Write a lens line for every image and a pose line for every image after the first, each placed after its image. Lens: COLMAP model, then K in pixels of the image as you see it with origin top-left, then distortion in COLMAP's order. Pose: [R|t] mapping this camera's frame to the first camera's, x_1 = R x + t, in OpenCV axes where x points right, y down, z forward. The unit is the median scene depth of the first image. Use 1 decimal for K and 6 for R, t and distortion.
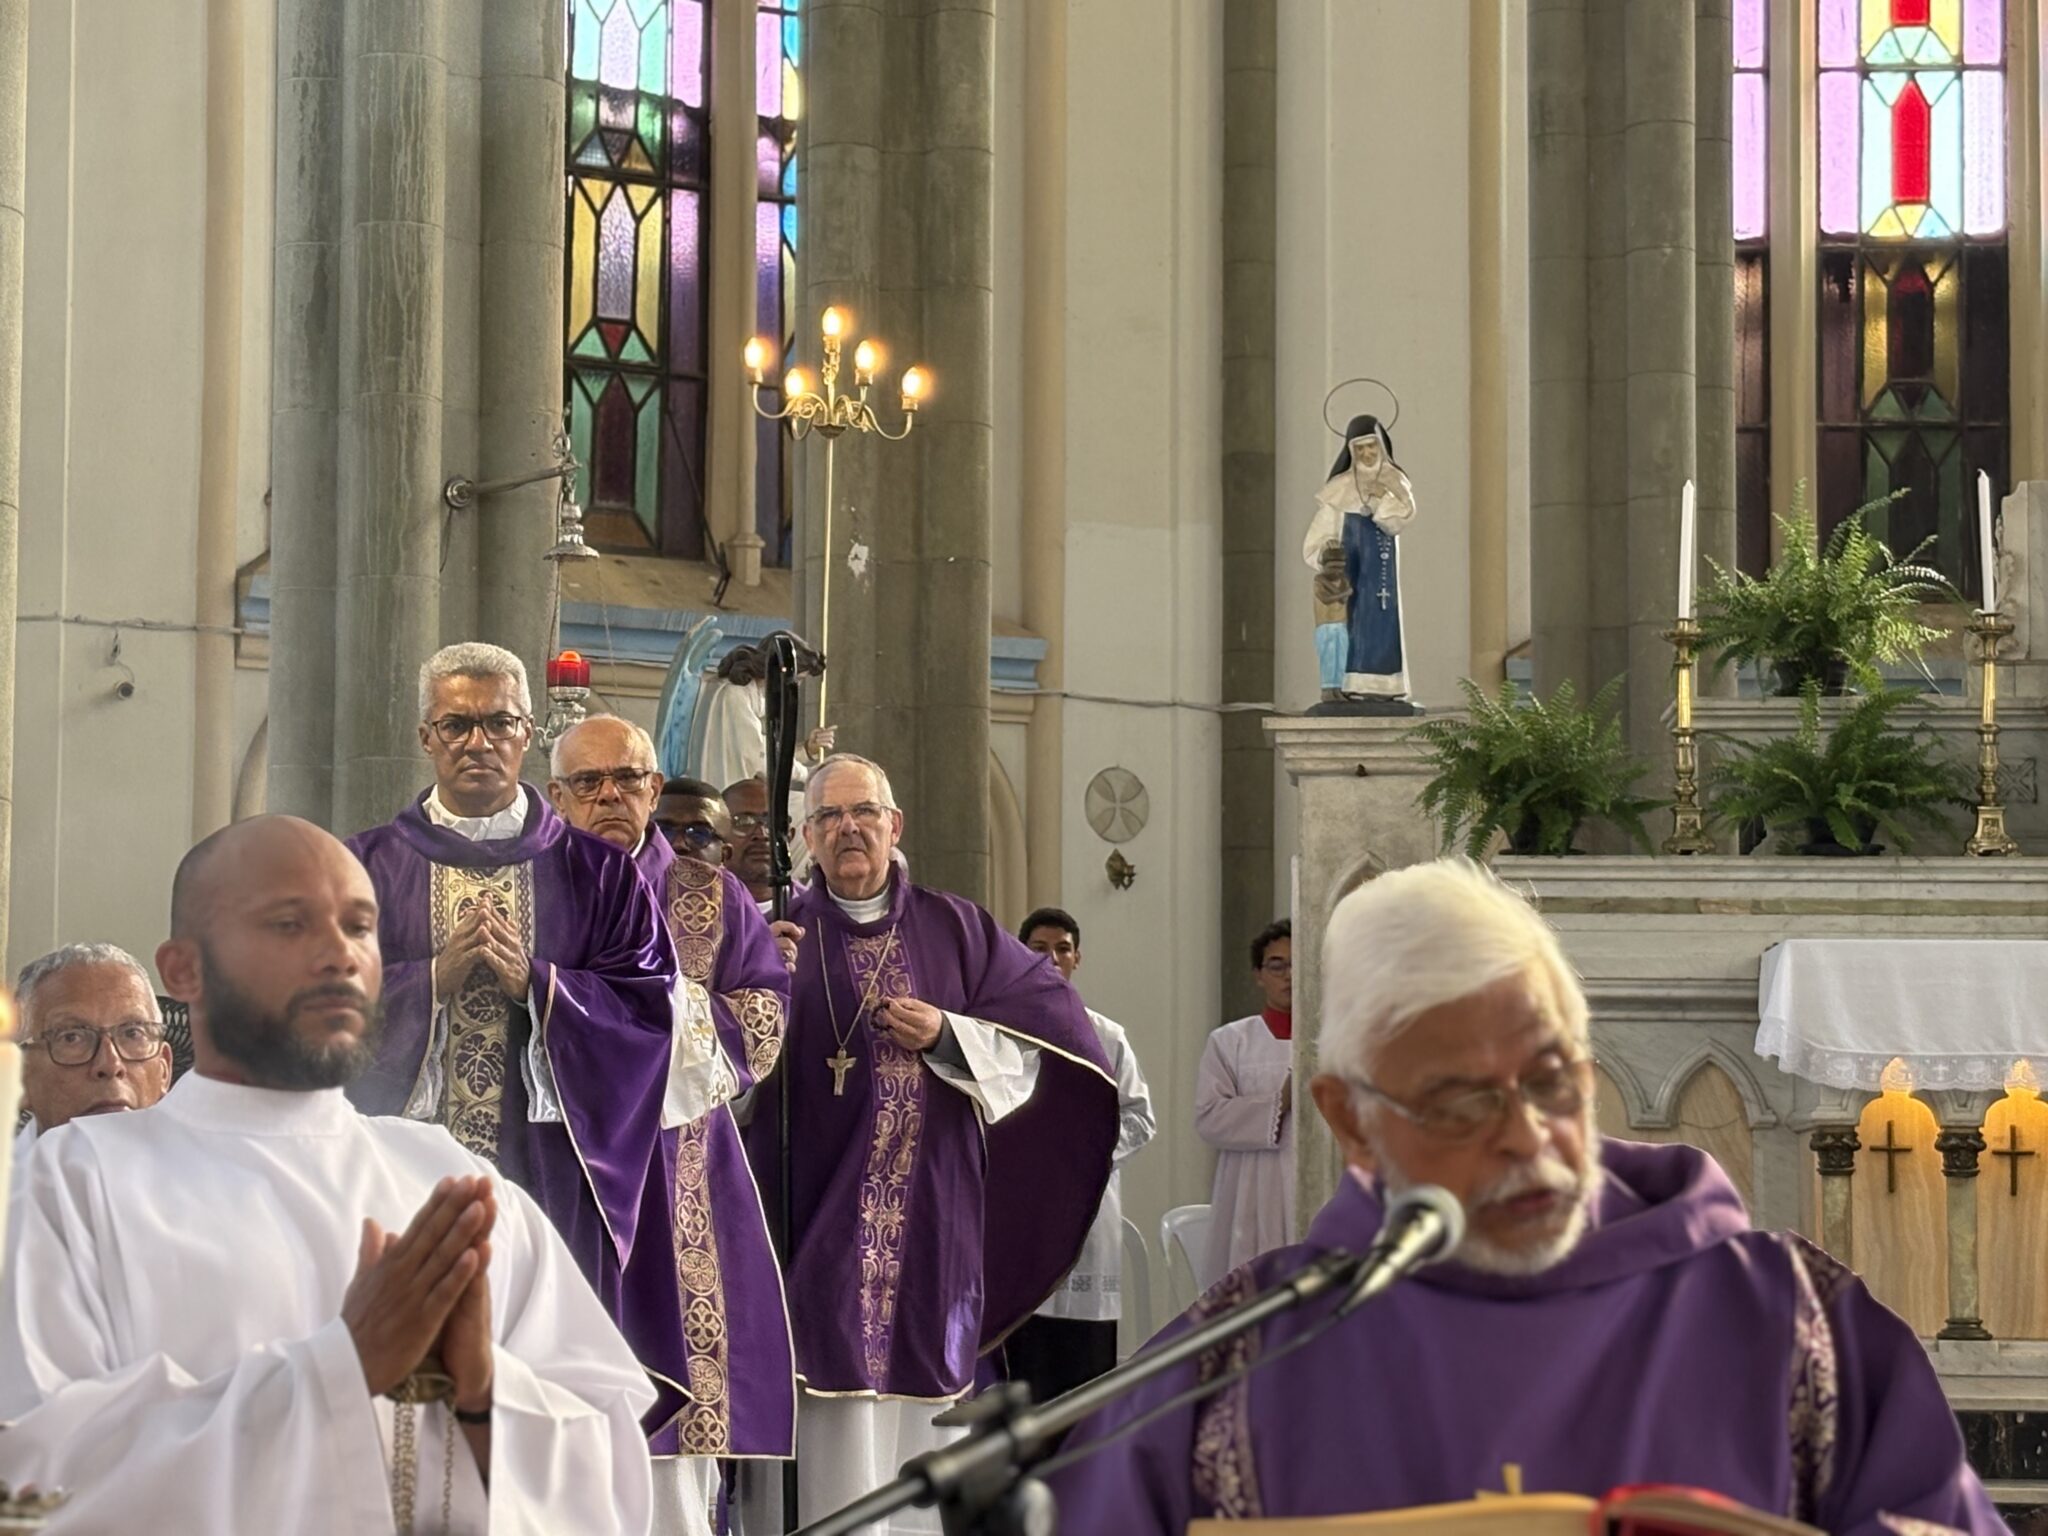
lens RADIAL K [[4797.3, 0, 1048.4], [0, 4797.3, 715.8], [0, 0, 1]] dist [0.294986, -1.633733]
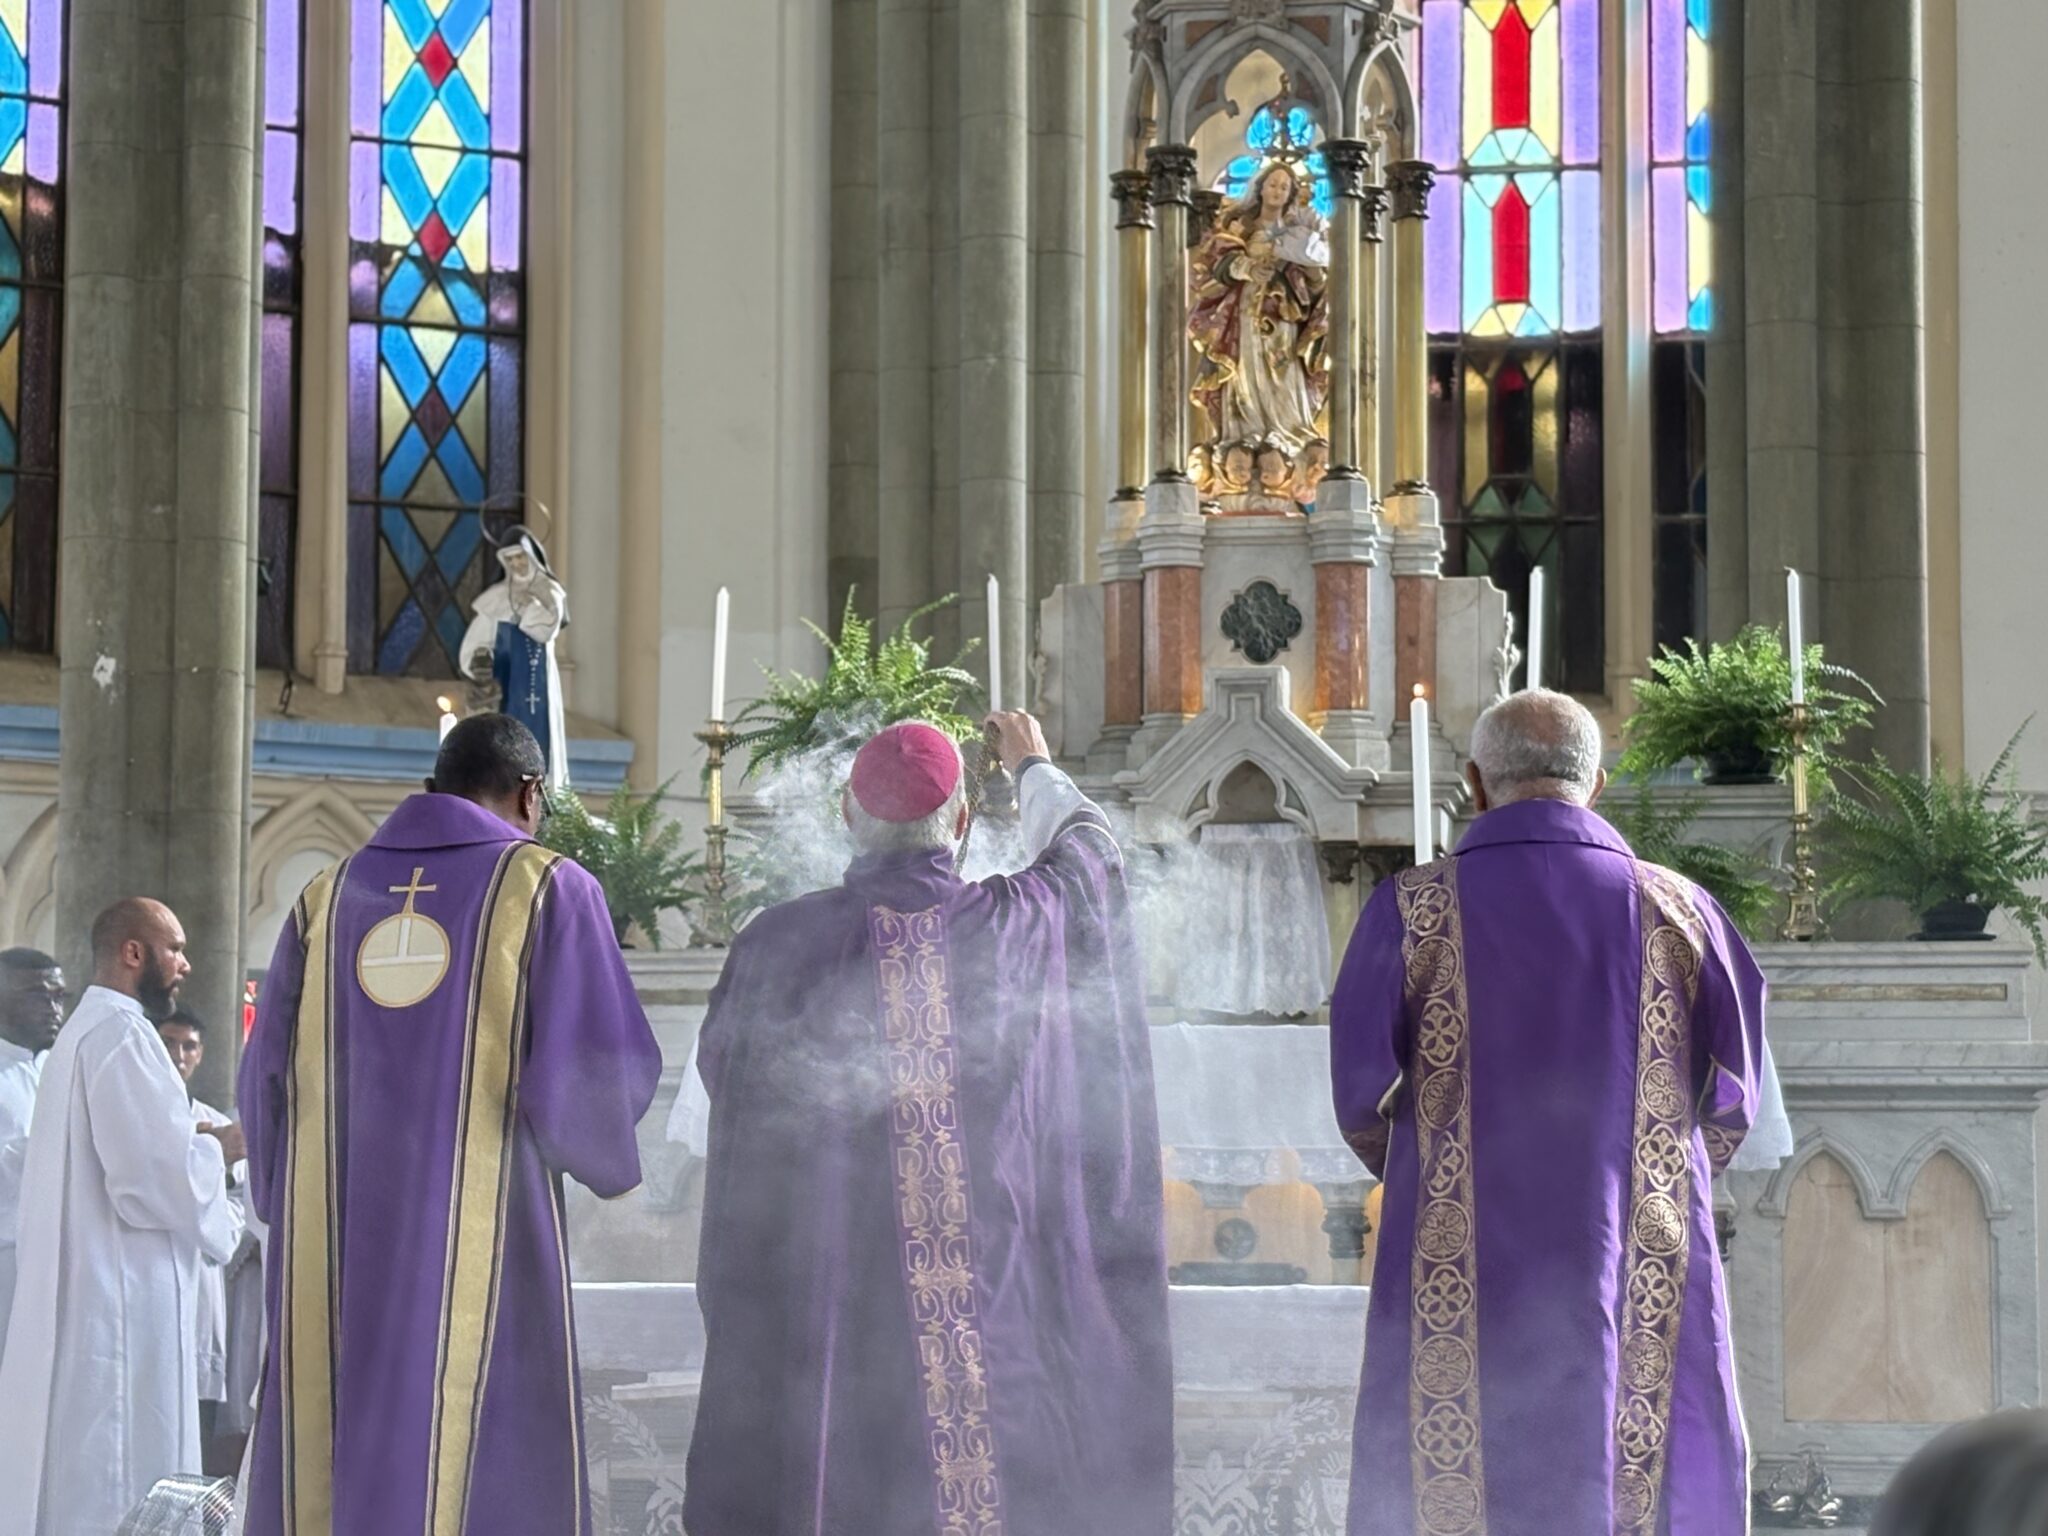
lens RADIAL K [[4786.4, 0, 1099.3], [0, 4786.4, 771.6], [0, 0, 1]] dist [0.201959, -0.154391]
pose [[0.993944, -0.012125, -0.109217, 0.210234], [0.011272, 0.999901, -0.008429, 0.000322], [0.109308, 0.007147, 0.993982, -0.012693]]
